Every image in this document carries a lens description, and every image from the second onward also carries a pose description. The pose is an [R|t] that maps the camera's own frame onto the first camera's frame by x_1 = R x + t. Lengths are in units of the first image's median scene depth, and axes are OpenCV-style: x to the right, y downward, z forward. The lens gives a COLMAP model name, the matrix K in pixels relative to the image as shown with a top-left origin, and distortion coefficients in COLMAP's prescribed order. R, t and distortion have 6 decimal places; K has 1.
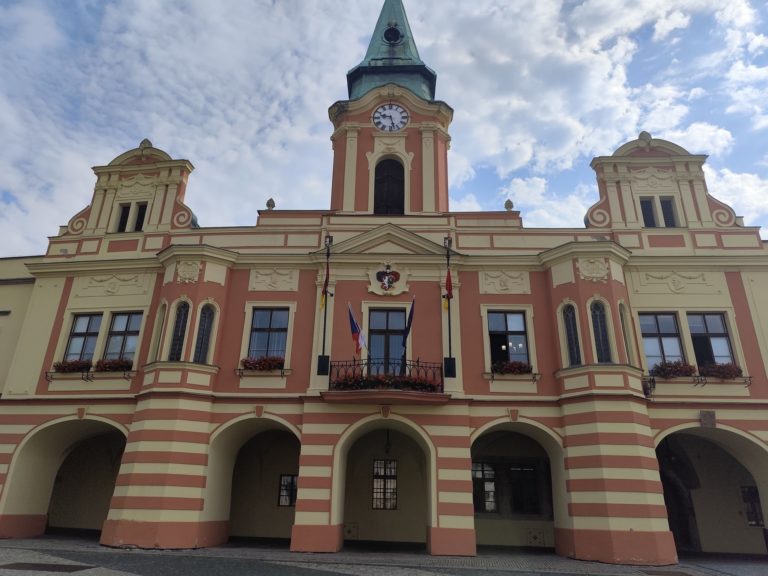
lens RADIAL K [[597.4, 0, 384.1], [0, 597.4, 216.6], [0, 0, 1]] dist [0.009879, 0.005191]
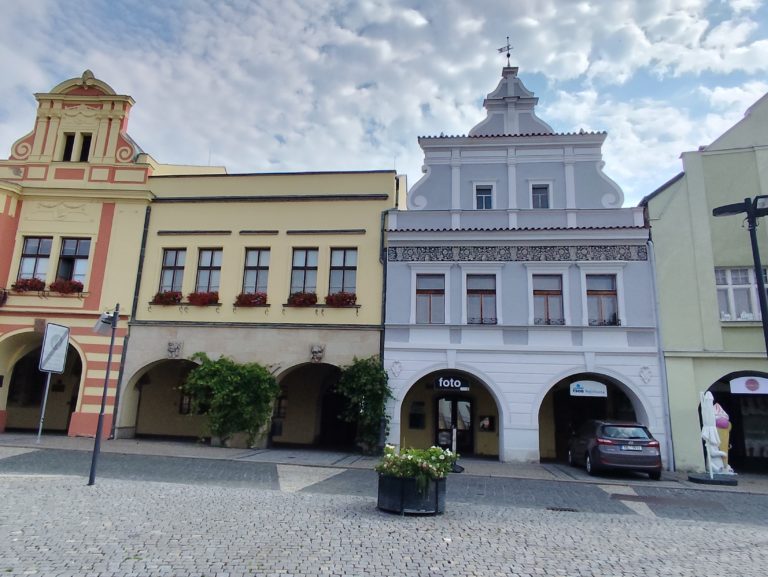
lens RADIAL K [[554.6, 0, 372.5], [0, 554.6, 285.9], [0, 0, 1]] dist [0.000228, -0.003456]
pose [[0.999241, 0.025951, 0.029046, 0.988360], [-0.031898, 0.973172, 0.227857, -0.009408], [-0.022353, -0.228611, 0.973261, -0.059242]]
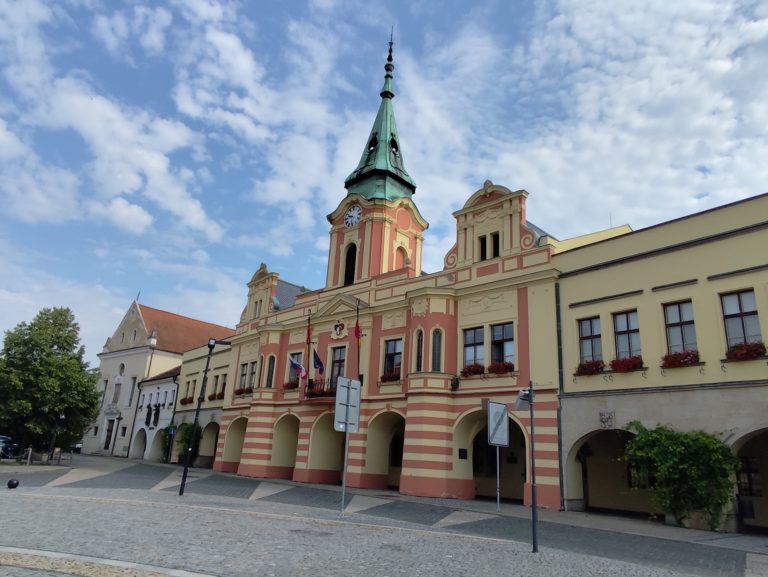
lens RADIAL K [[554.6, 0, 372.5], [0, 554.6, 285.9], [0, 0, 1]] dist [0.000228, -0.003456]
pose [[0.741700, -0.183367, -0.645180, 1.031949], [0.257003, 0.966186, 0.020851, -0.015356], [0.619540, -0.181278, 0.763746, -0.071714]]
